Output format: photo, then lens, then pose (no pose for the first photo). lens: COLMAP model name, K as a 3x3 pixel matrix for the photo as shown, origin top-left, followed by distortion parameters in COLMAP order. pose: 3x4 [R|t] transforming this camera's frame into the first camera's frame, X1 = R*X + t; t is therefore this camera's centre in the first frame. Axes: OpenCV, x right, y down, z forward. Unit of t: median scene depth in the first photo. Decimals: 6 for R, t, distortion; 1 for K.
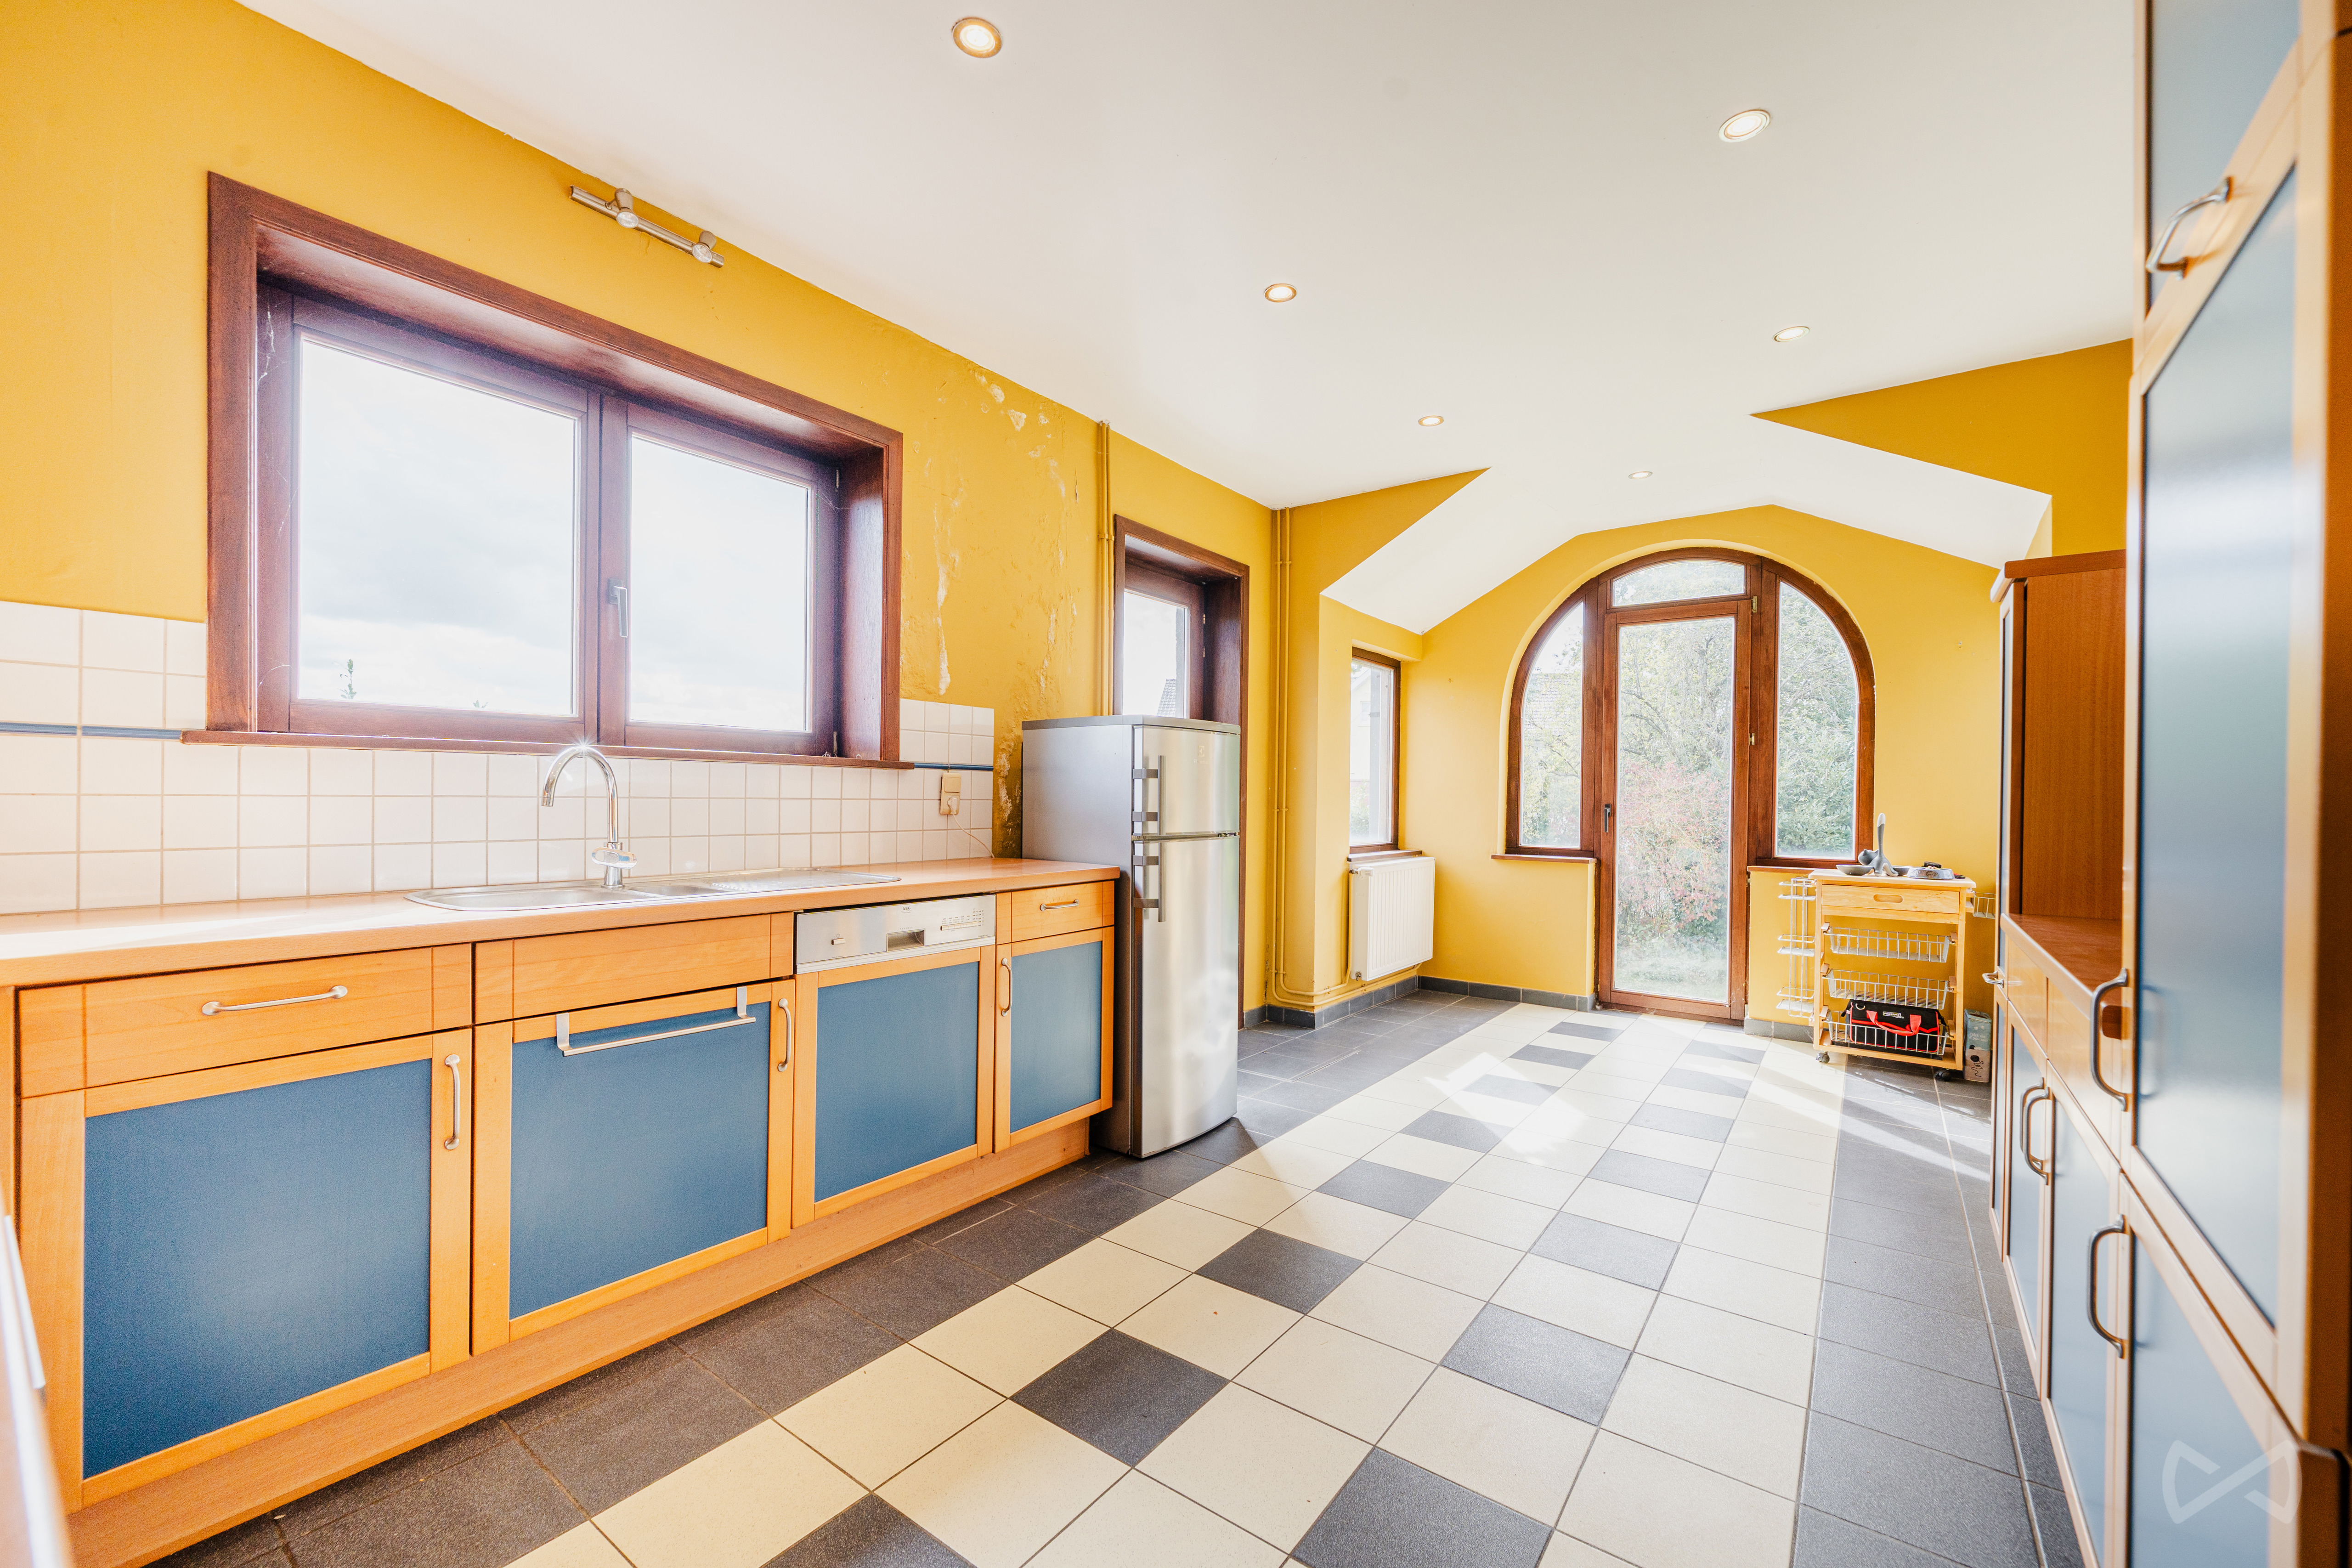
lens RADIAL K [[940.4, 0, 1181.9], [0, 940.4, 797.8], [0, 0, 1]] dist [-0.000907, -0.000008]
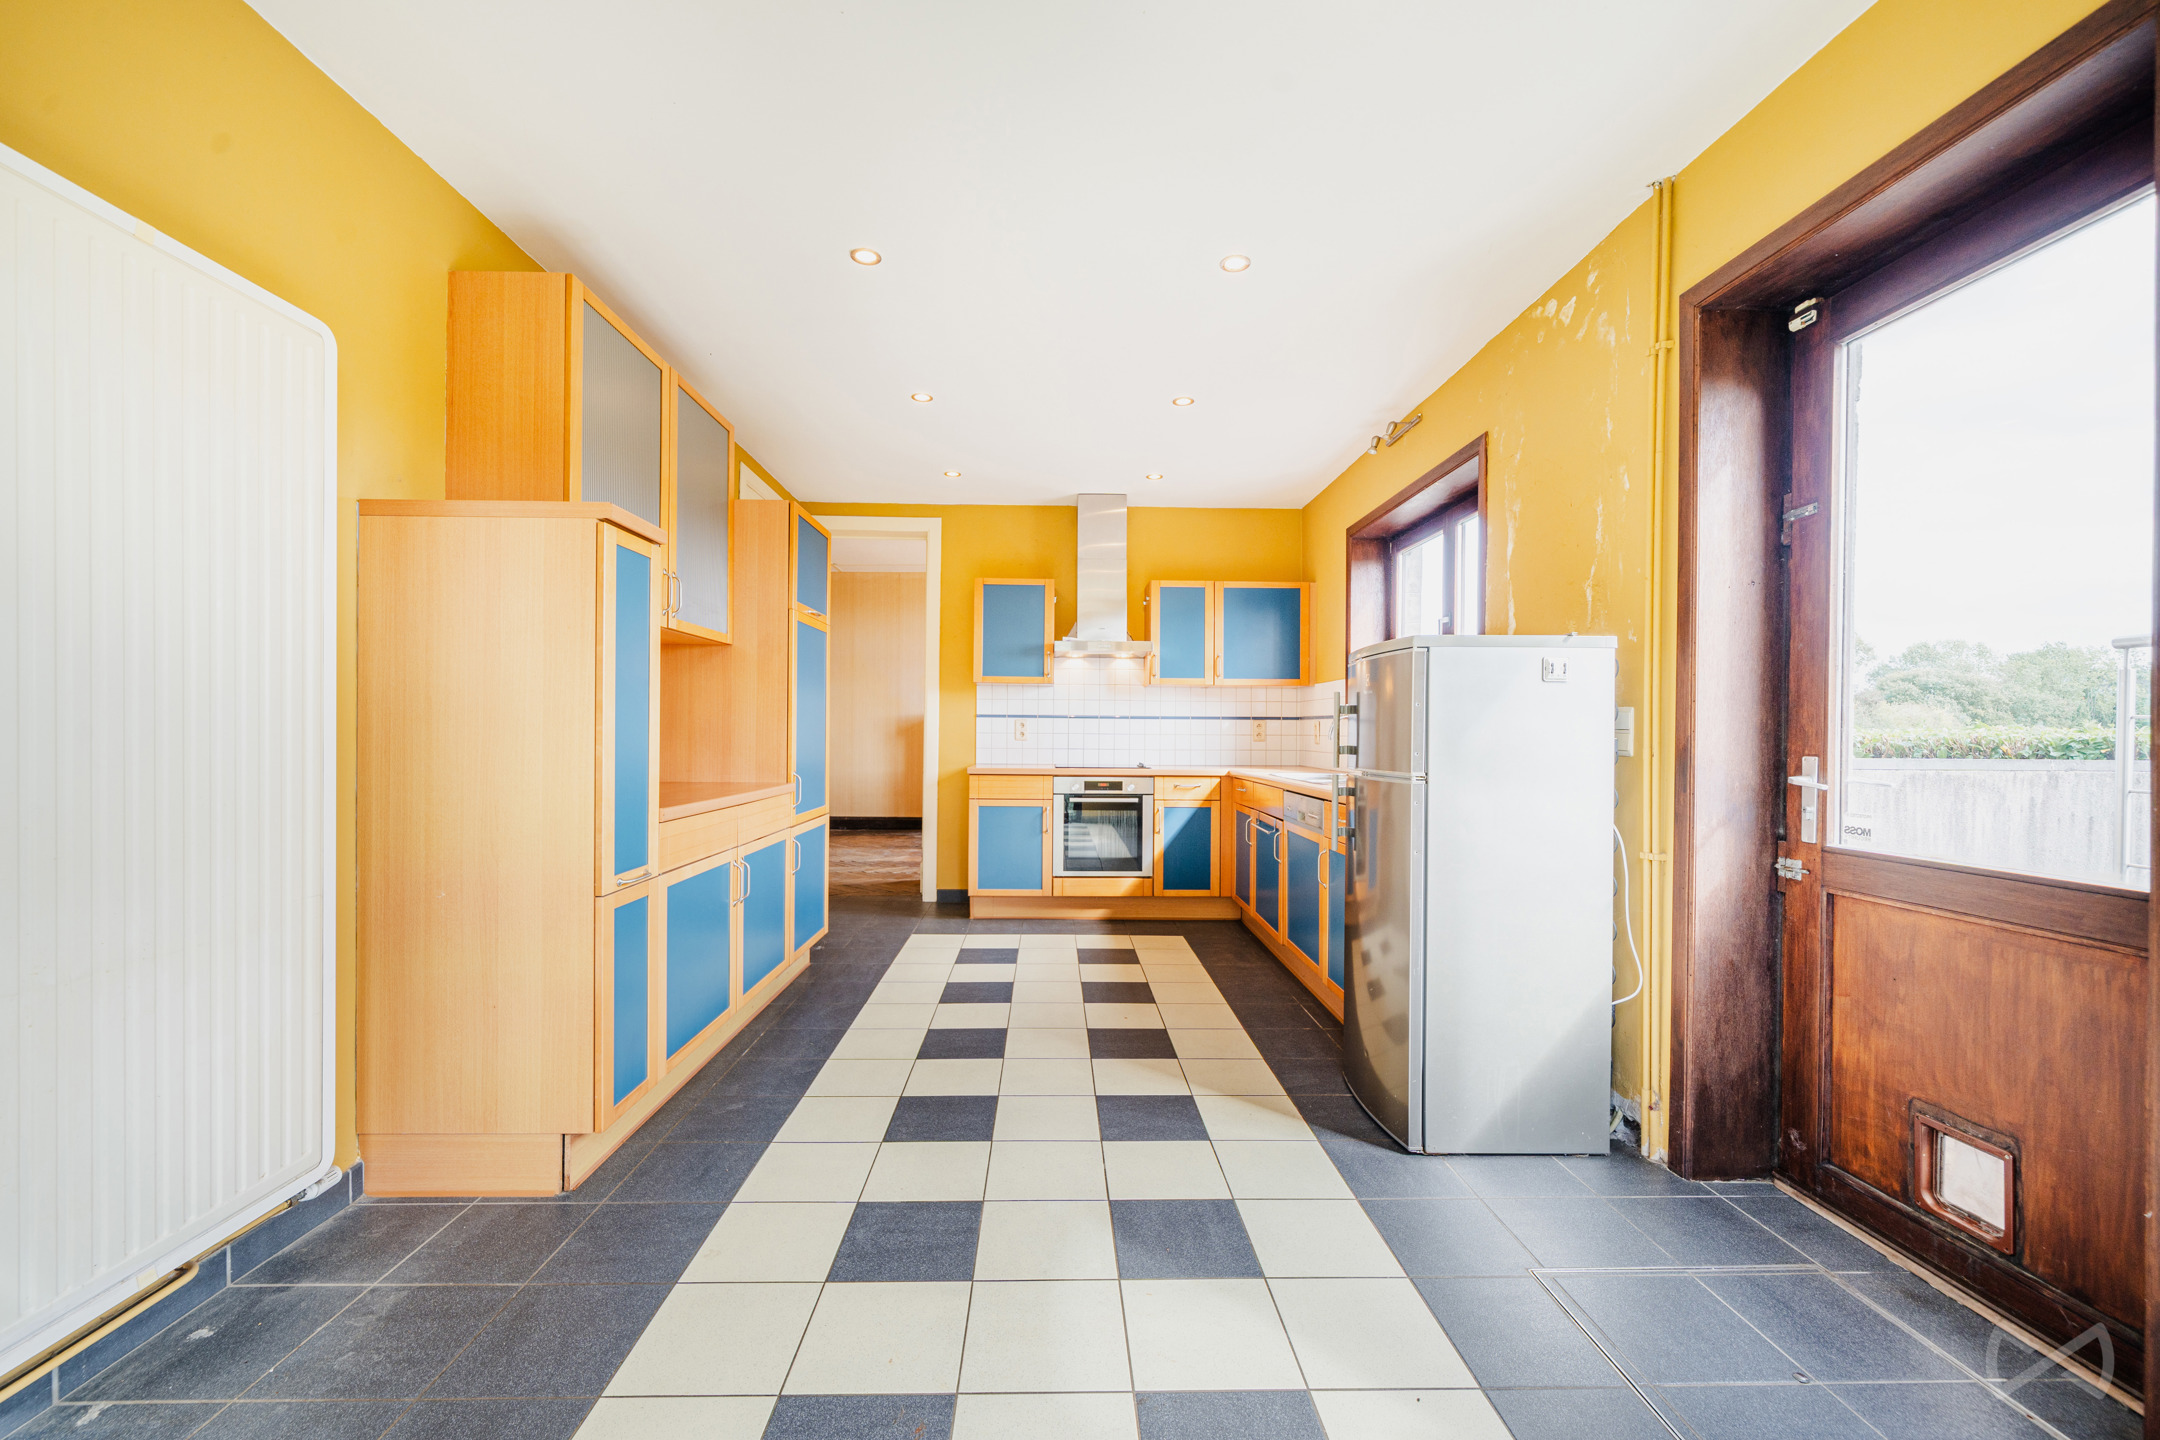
lens RADIAL K [[863.6, 0, 1082.4], [0, 863.6, 730.6], [0, 0, 1]] dist [-0.000907, -0.000008]
pose [[-0.788892, -0.017734, -0.614276, 0.683710], [-0.016816, 0.999832, -0.007269, 0.008143], [0.614302, 0.004596, -0.789058, 1.363096]]
